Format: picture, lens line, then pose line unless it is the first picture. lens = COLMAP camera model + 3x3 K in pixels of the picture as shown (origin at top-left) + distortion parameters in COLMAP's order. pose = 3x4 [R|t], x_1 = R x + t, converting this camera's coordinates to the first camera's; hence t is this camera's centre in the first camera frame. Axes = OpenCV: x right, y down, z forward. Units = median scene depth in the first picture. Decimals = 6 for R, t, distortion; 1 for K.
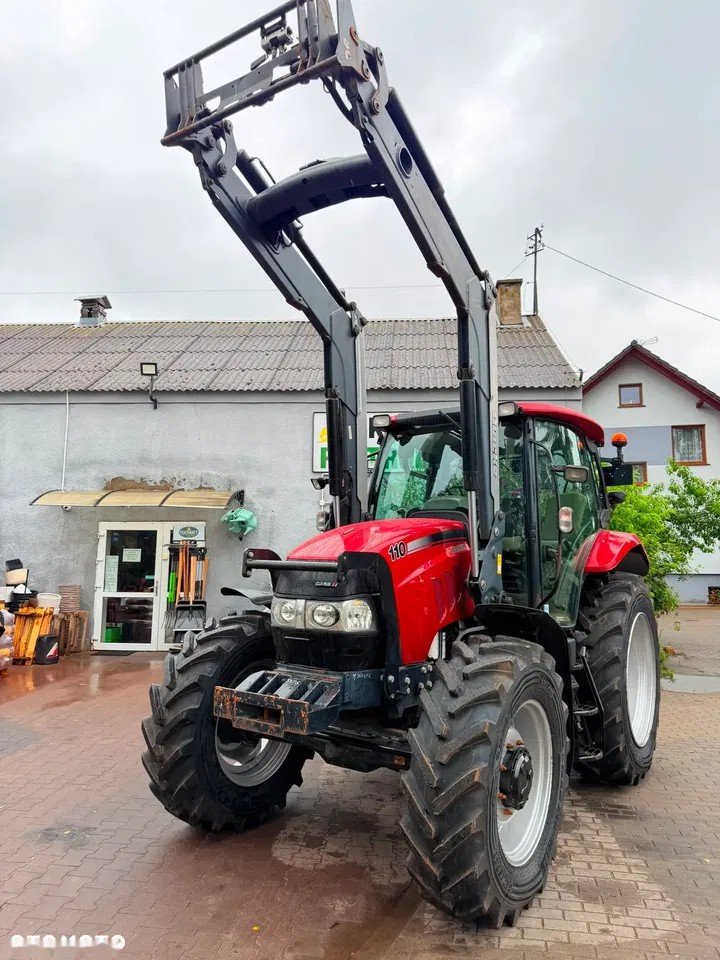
lens RADIAL K [[678.1, 0, 355.0], [0, 678.1, 476.3], [0, 0, 1]] dist [0.049133, -0.058930]
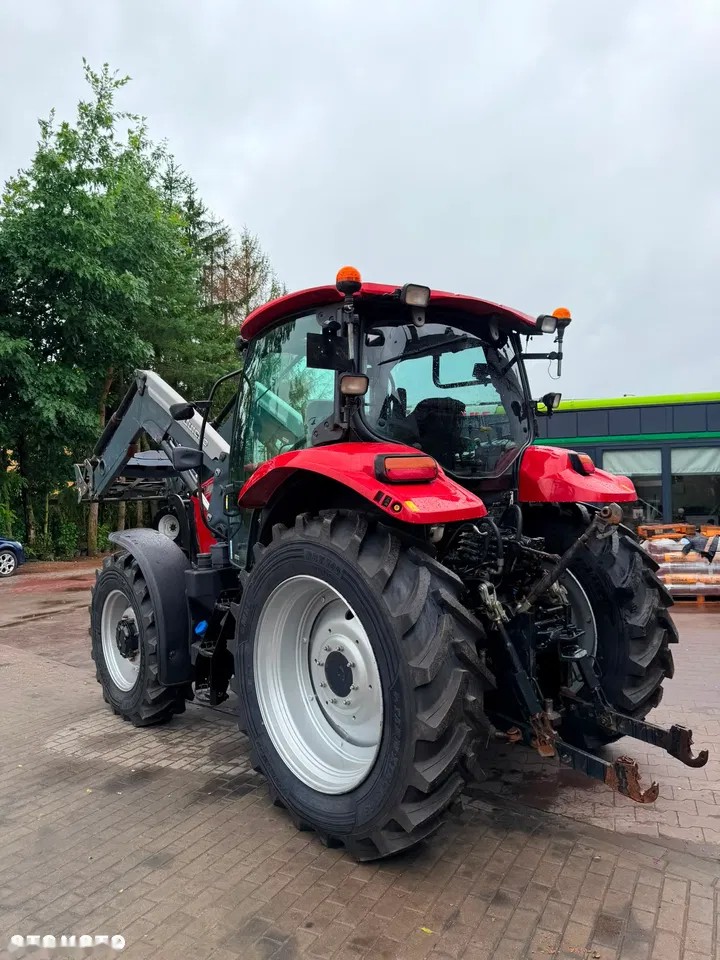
lens RADIAL K [[678.1, 0, 346.4], [0, 678.1, 480.0], [0, 0, 1]] dist [0.049133, -0.058930]
pose [[-0.272704, -0.023626, -0.961808, 1.125197], [0.135418, 0.988804, -0.062685, 0.177658], [0.952520, -0.147340, -0.266451, 1.368795]]
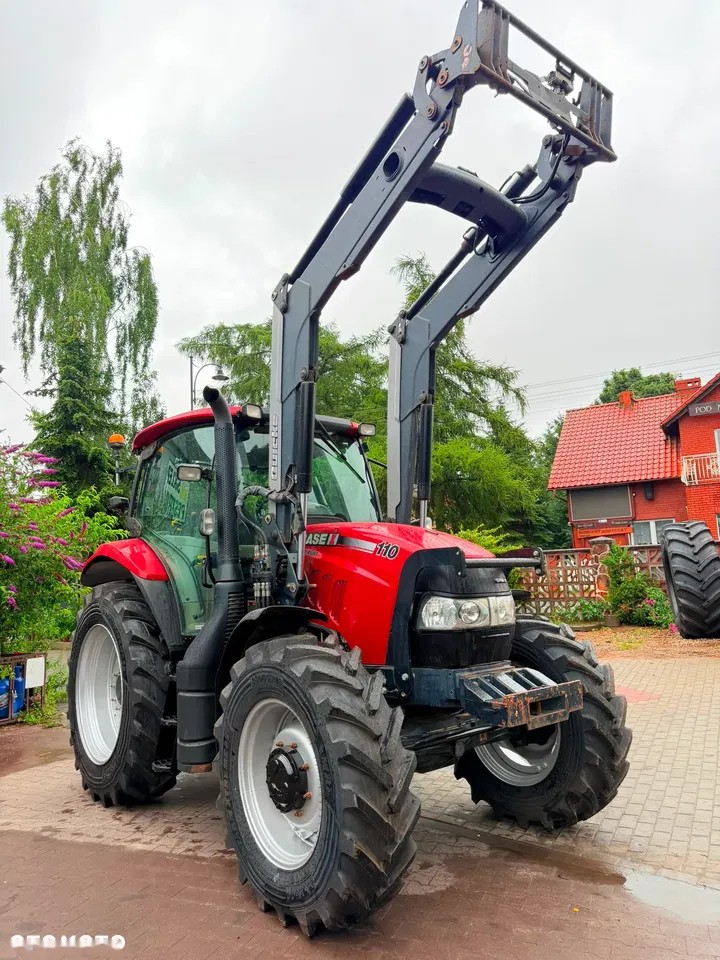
lens RADIAL K [[678.1, 0, 364.9], [0, 678.1, 479.7], [0, 0, 1]] dist [0.049133, -0.058930]
pose [[0.275143, 0.100095, 0.956178, -0.842529], [-0.065997, 0.994186, -0.085083, 0.081110], [-0.959135, -0.039695, 0.280149, 0.682633]]
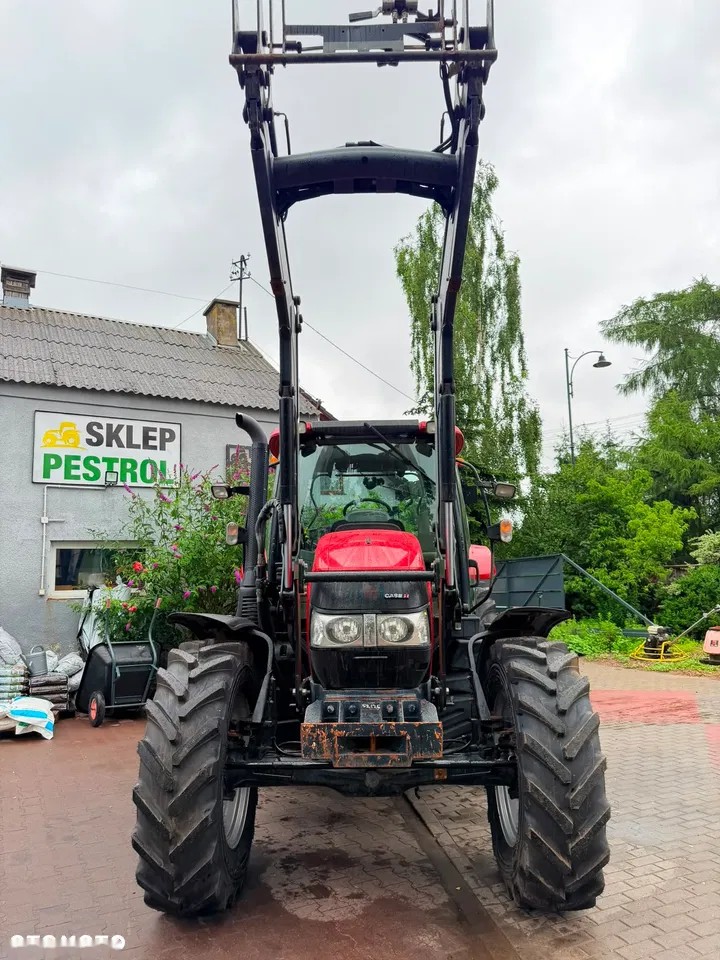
lens RADIAL K [[678.1, 0, 359.5], [0, 678.1, 484.4], [0, 0, 1]] dist [0.049133, -0.058930]
pose [[0.831719, 0.044362, 0.553422, -0.451514], [-0.029907, 0.998935, -0.035129, 0.030856], [-0.554391, 0.012666, 0.832160, 0.190484]]
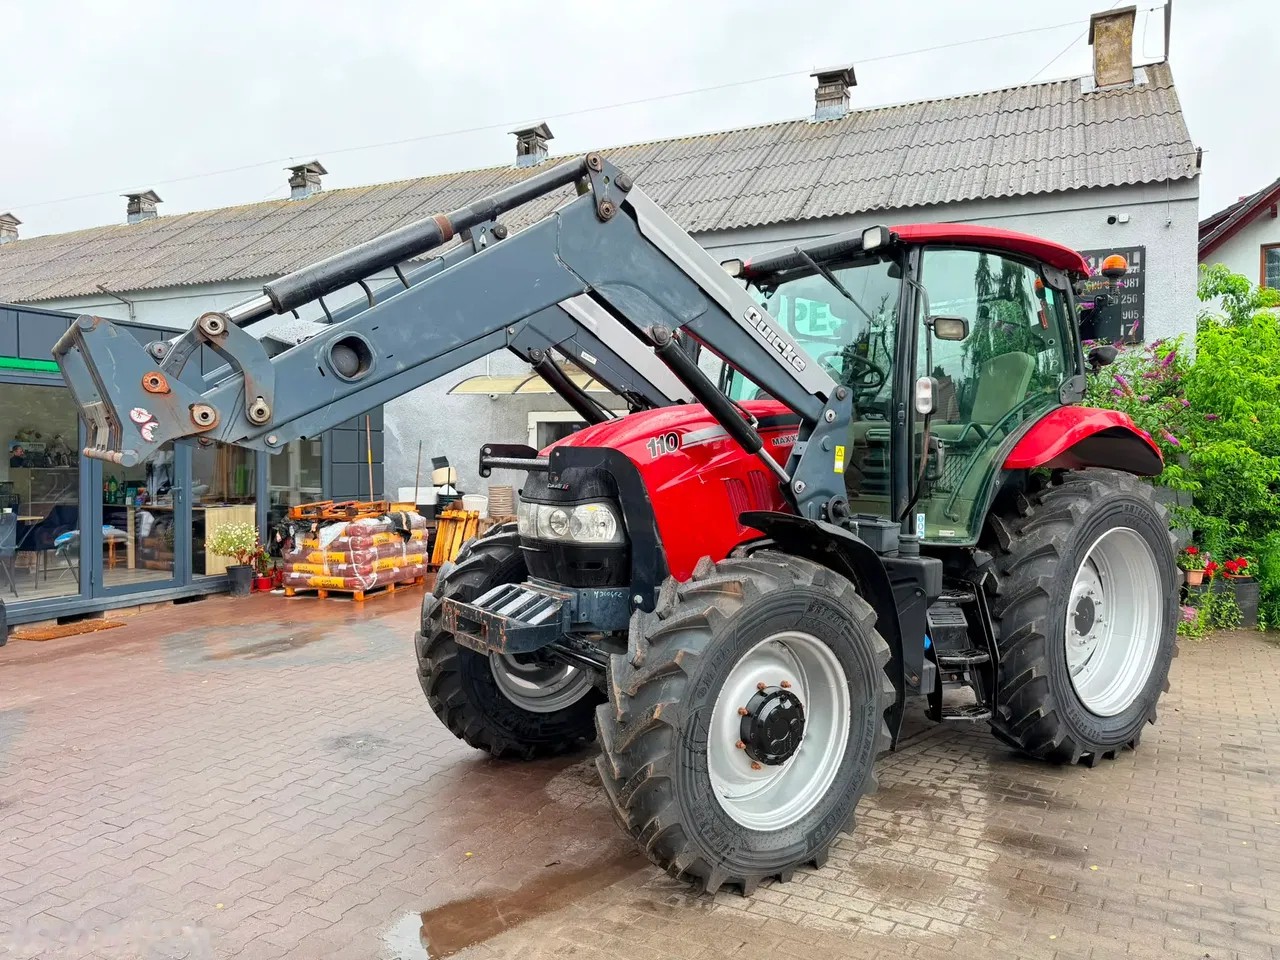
lens RADIAL K [[904.1, 0, 641.9], [0, 904.1, 480.1], [0, 0, 1]] dist [0.049133, -0.058930]
pose [[0.939936, 0.001599, -0.341346, 0.318594], [0.049043, 0.988982, 0.139678, 0.004874], [0.337808, -0.148029, 0.929501, 0.013406]]
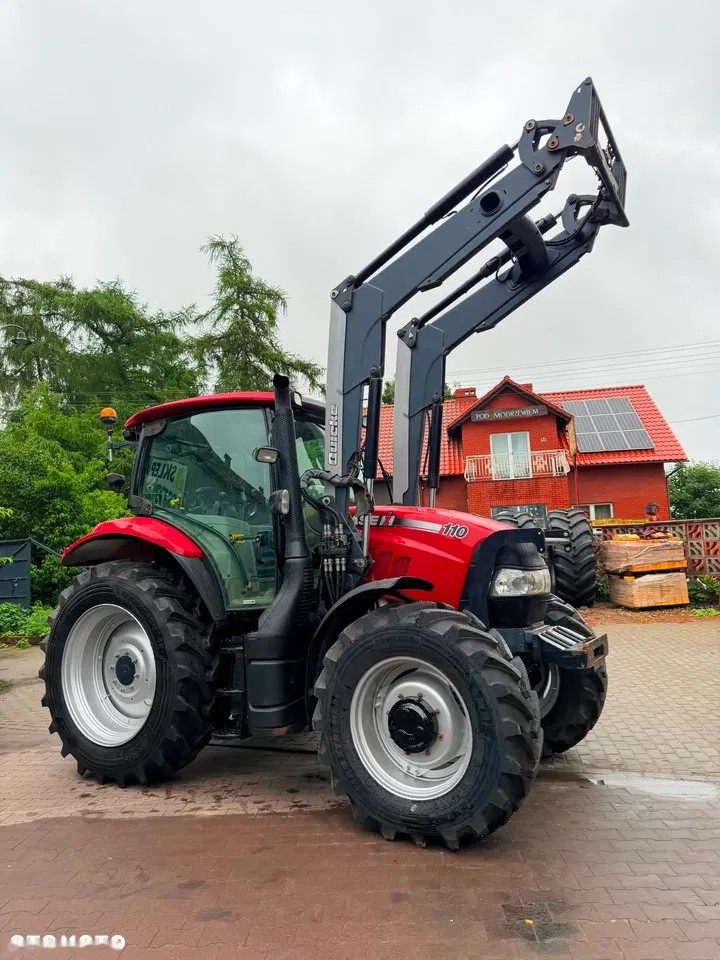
lens RADIAL K [[678.1, 0, 364.4], [0, 678.1, 481.8], [0, 0, 1]] dist [0.049133, -0.058930]
pose [[-0.071873, 0.084364, 0.993840, -0.988302], [-0.077627, 0.992921, -0.089900, 0.121760], [-0.994388, -0.083610, -0.064815, 1.073188]]
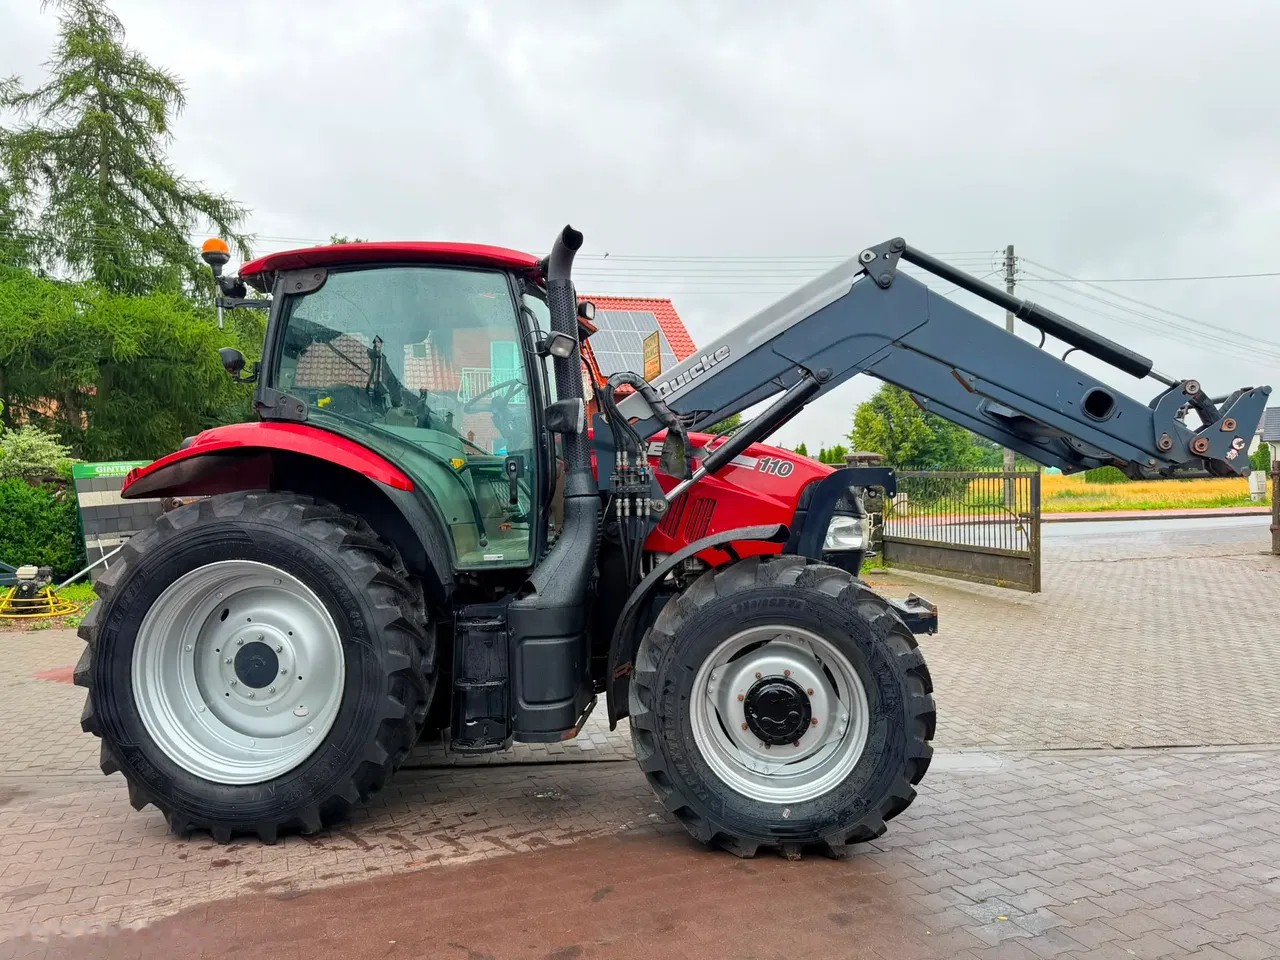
lens RADIAL K [[904.1, 0, 643.6], [0, 904.1, 477.2], [0, 0, 1]] dist [0.049133, -0.058930]
pose [[-0.479178, -0.004448, 0.877707, -0.842684], [-0.101967, 0.993498, -0.050634, 0.170601], [-0.871775, -0.113760, -0.476516, 1.469797]]
